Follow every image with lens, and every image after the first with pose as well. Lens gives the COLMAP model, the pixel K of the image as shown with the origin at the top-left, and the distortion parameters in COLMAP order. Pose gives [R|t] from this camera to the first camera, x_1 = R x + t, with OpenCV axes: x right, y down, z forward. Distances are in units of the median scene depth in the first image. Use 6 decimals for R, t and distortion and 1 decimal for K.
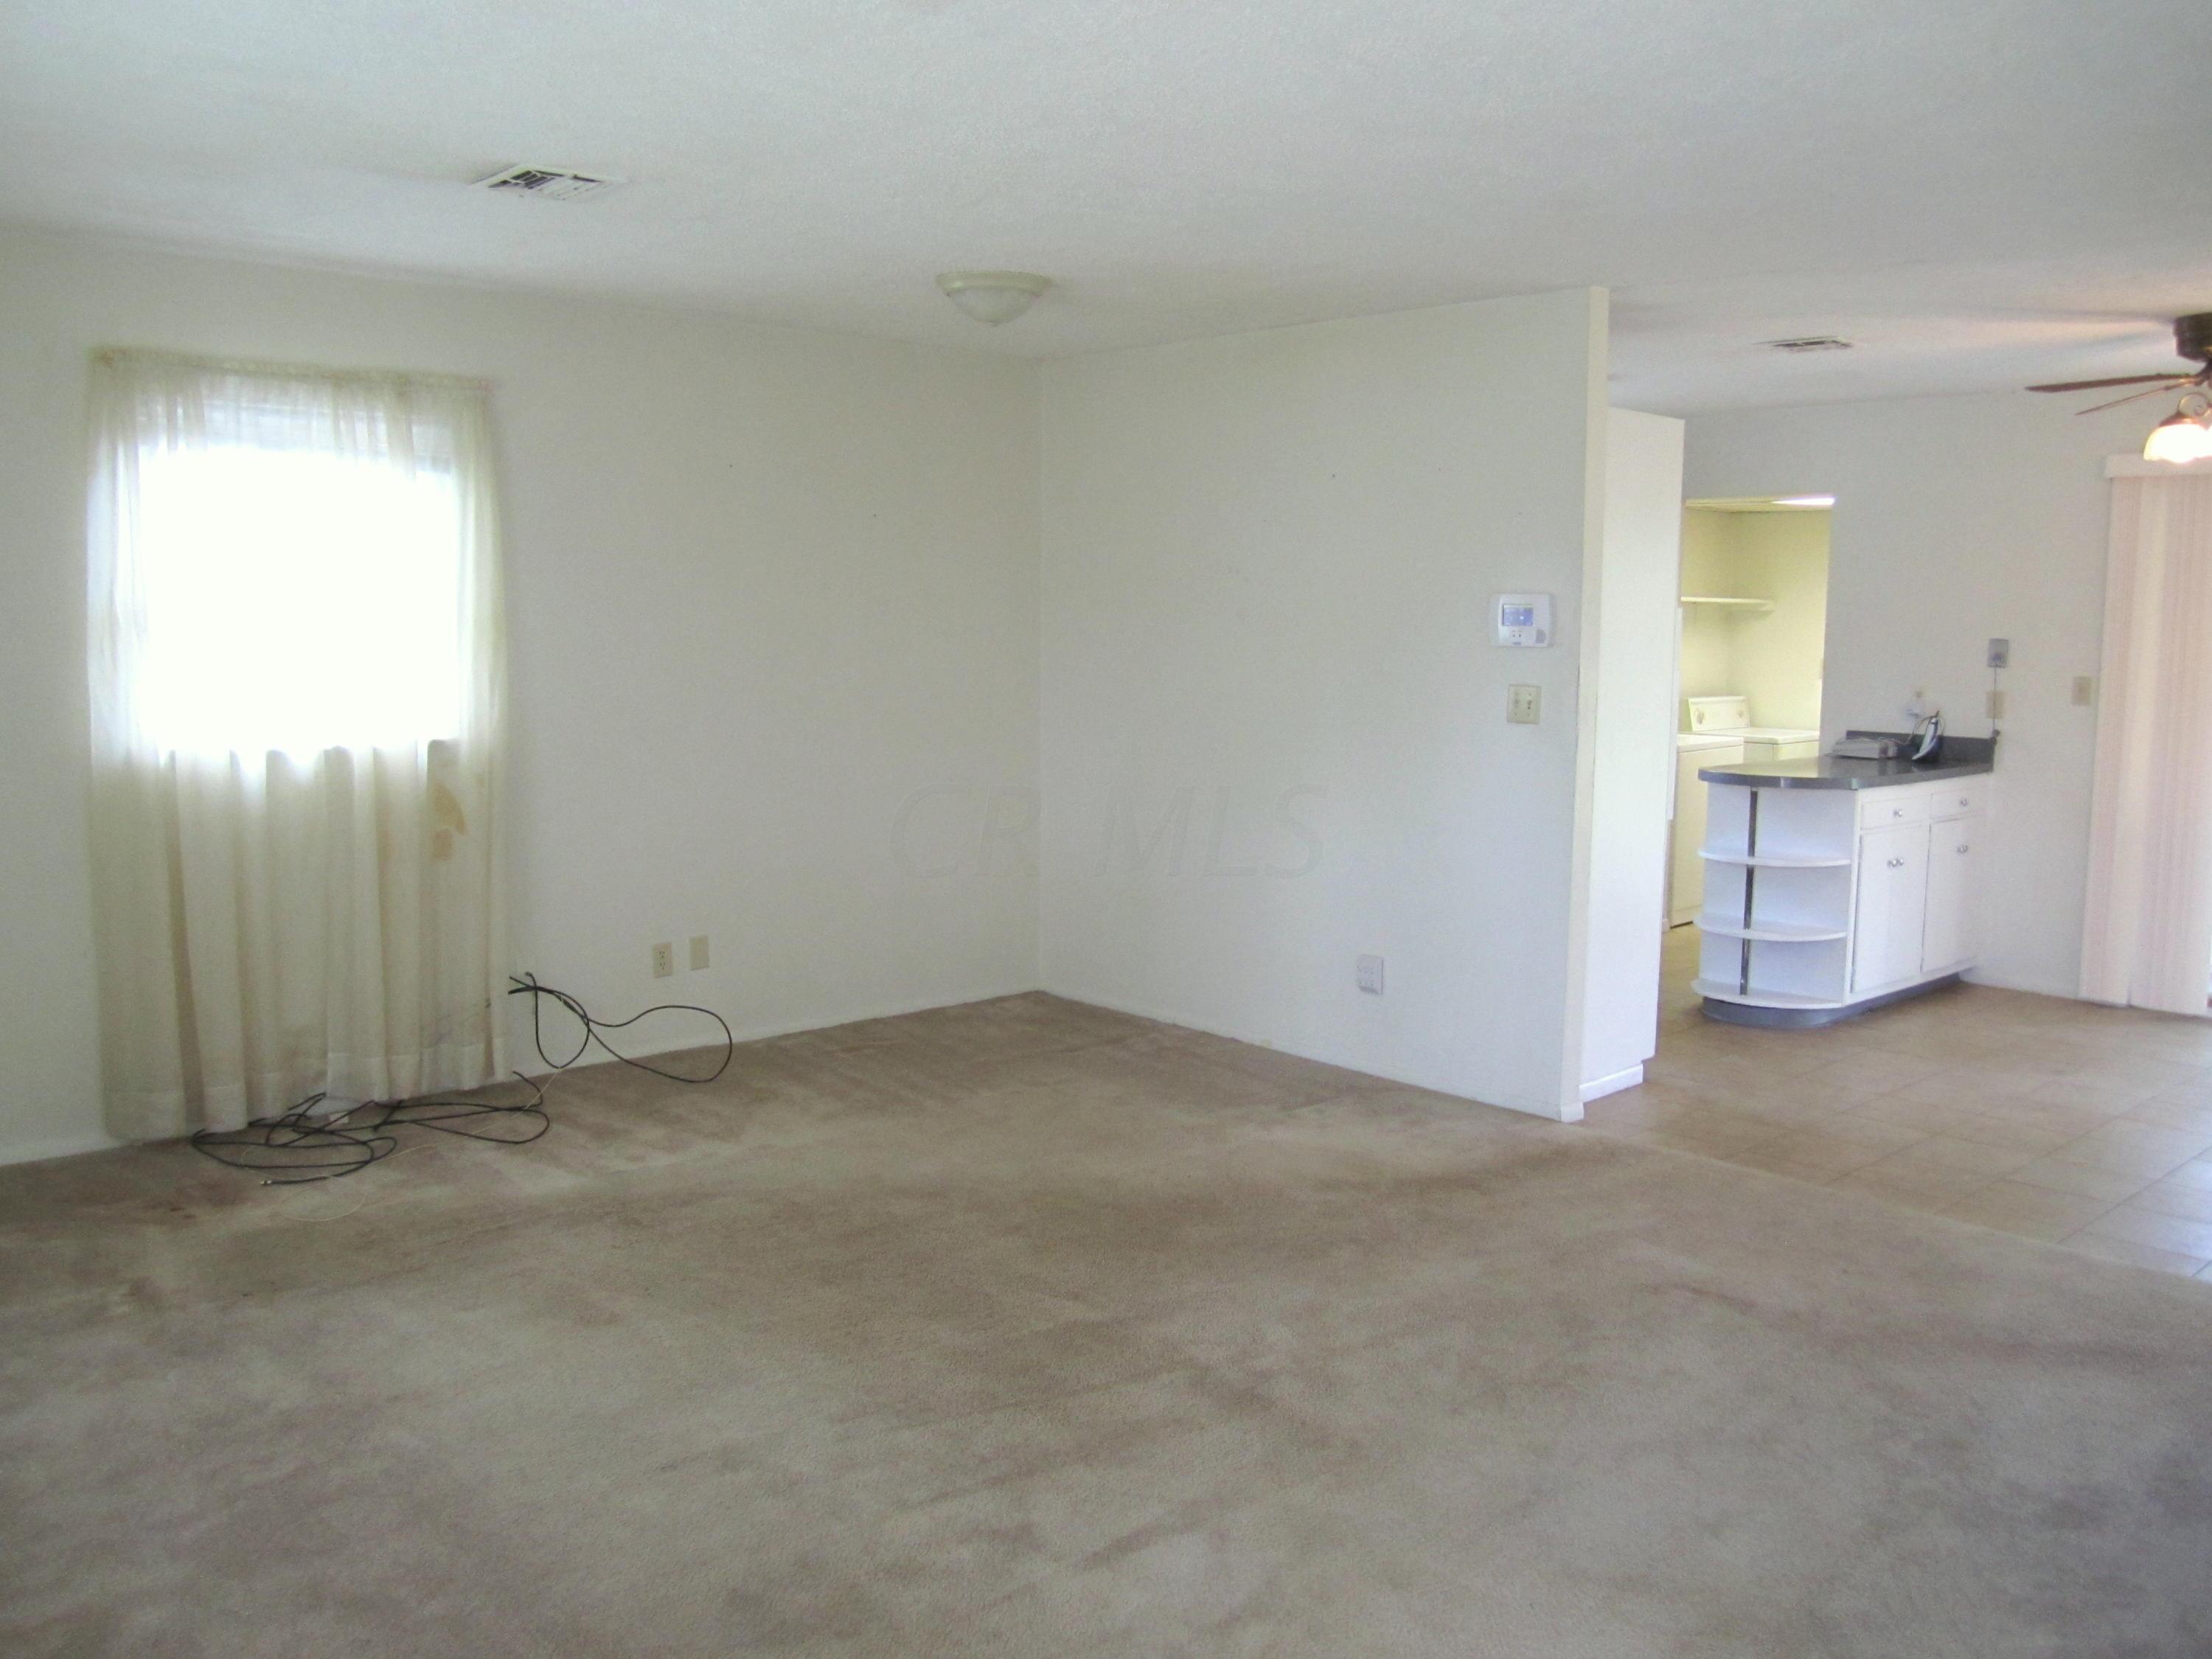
lens RADIAL K [[1779.2, 0, 1106.0], [0, 1779.2, 829.5], [0, 0, 1]] dist [-0.066260, -0.004211]
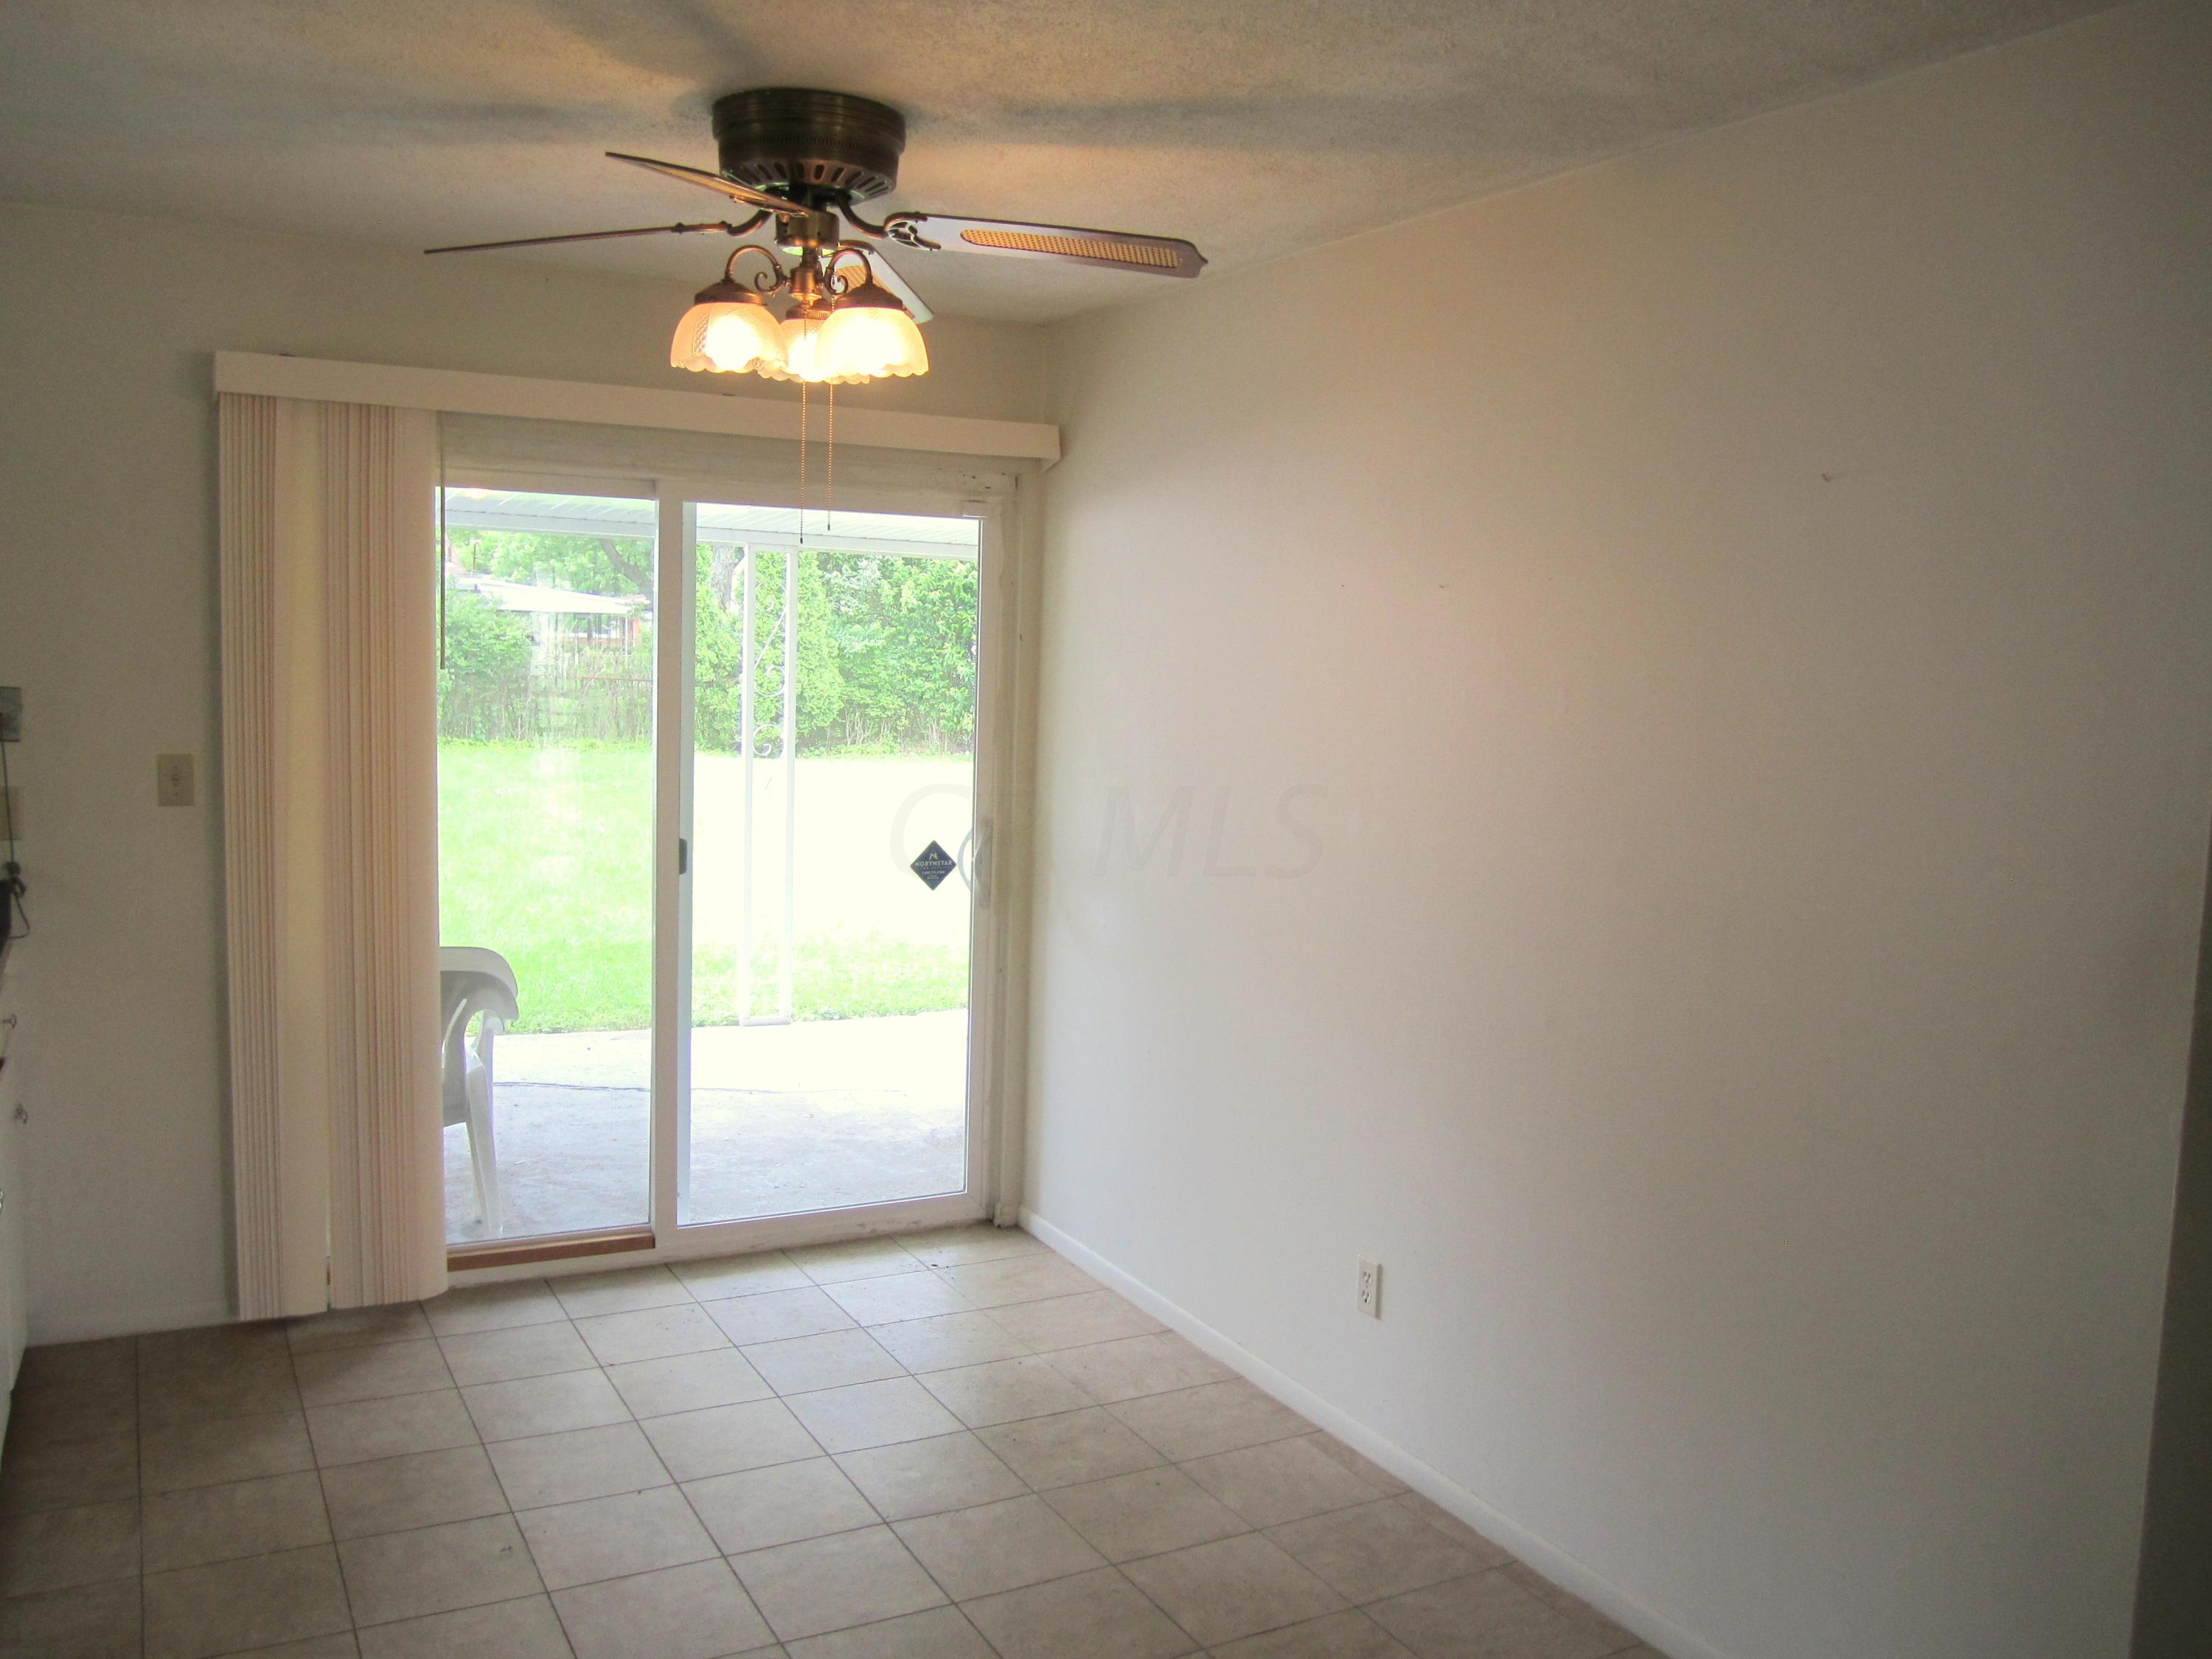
lens RADIAL K [[1779.2, 0, 1106.0], [0, 1779.2, 829.5], [0, 0, 1]] dist [-0.066260, -0.004211]
pose [[0.228319, -0.100075, 0.968429, 0.095961], [0.082200, 0.993133, 0.083248, -0.089366], [-0.970110, 0.060597, 0.234977, 0.608269]]
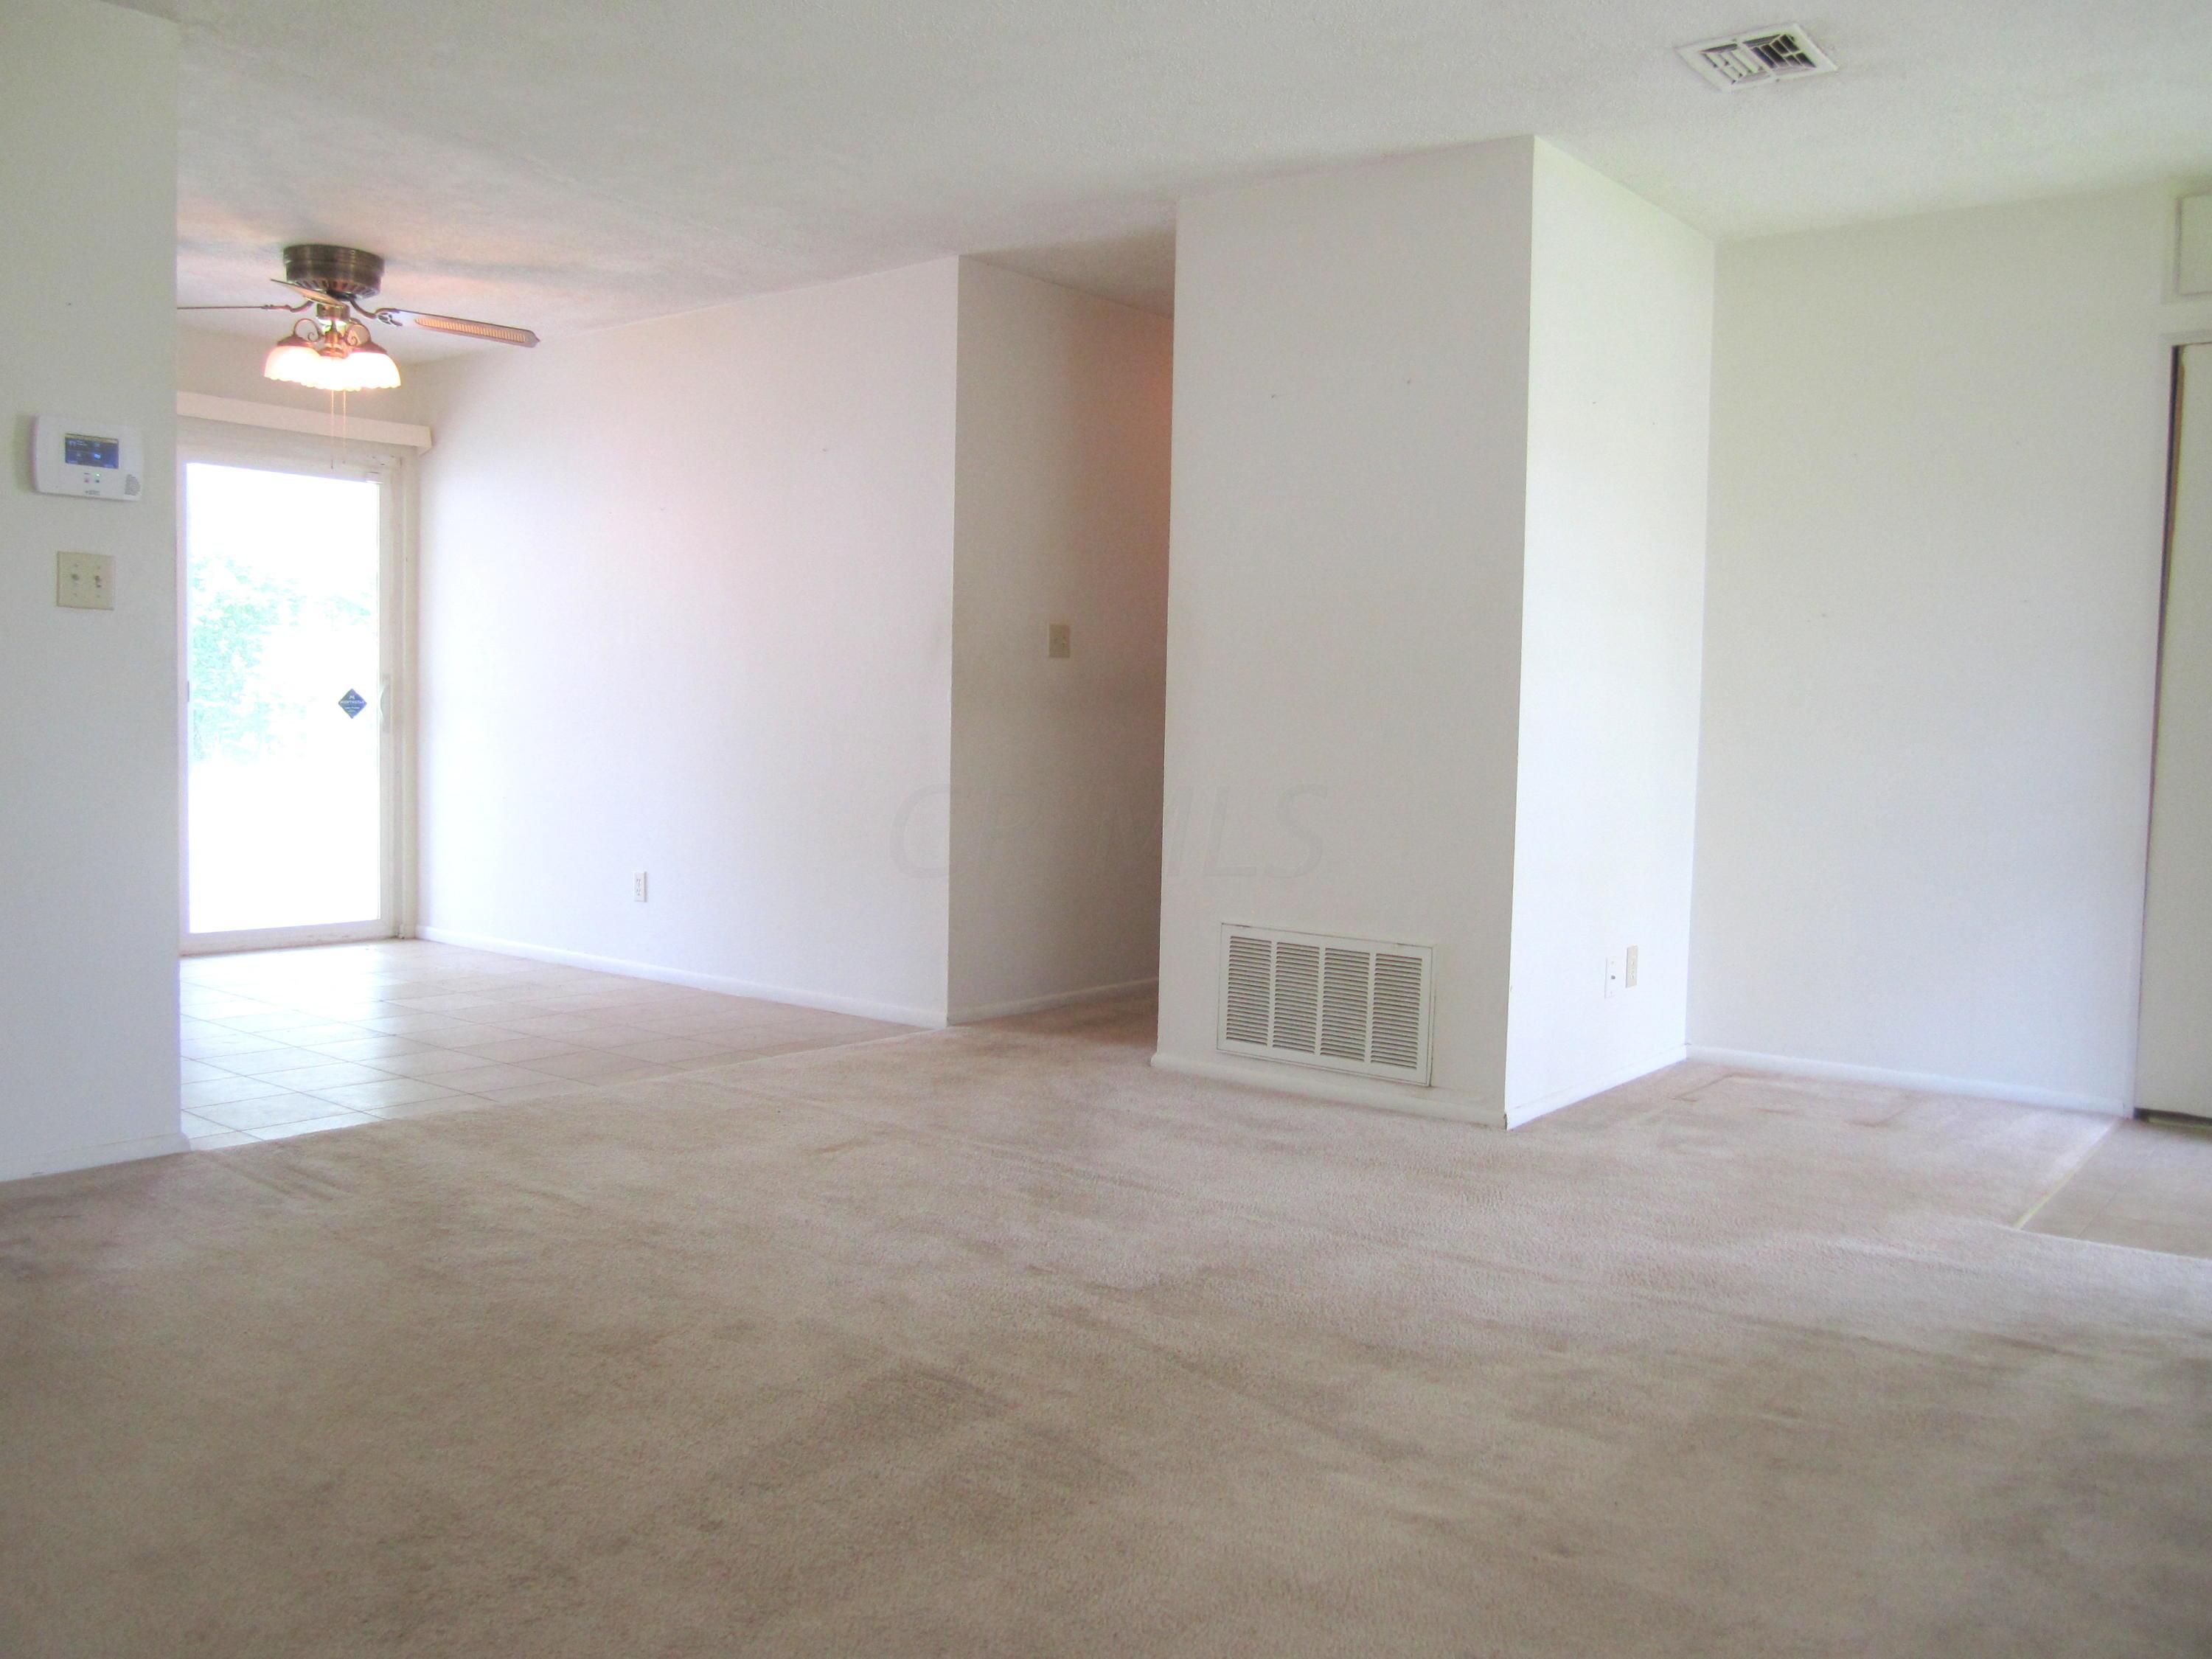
lens RADIAL K [[1779.2, 0, 1106.0], [0, 1779.2, 829.5], [0, 0, 1]] dist [-0.066260, -0.004211]
pose [[-0.167039, -0.073256, 0.983225, -0.396719], [0.090436, 0.991894, 0.089266, 0.001364], [-0.981794, 0.103830, -0.159060, 0.563577]]
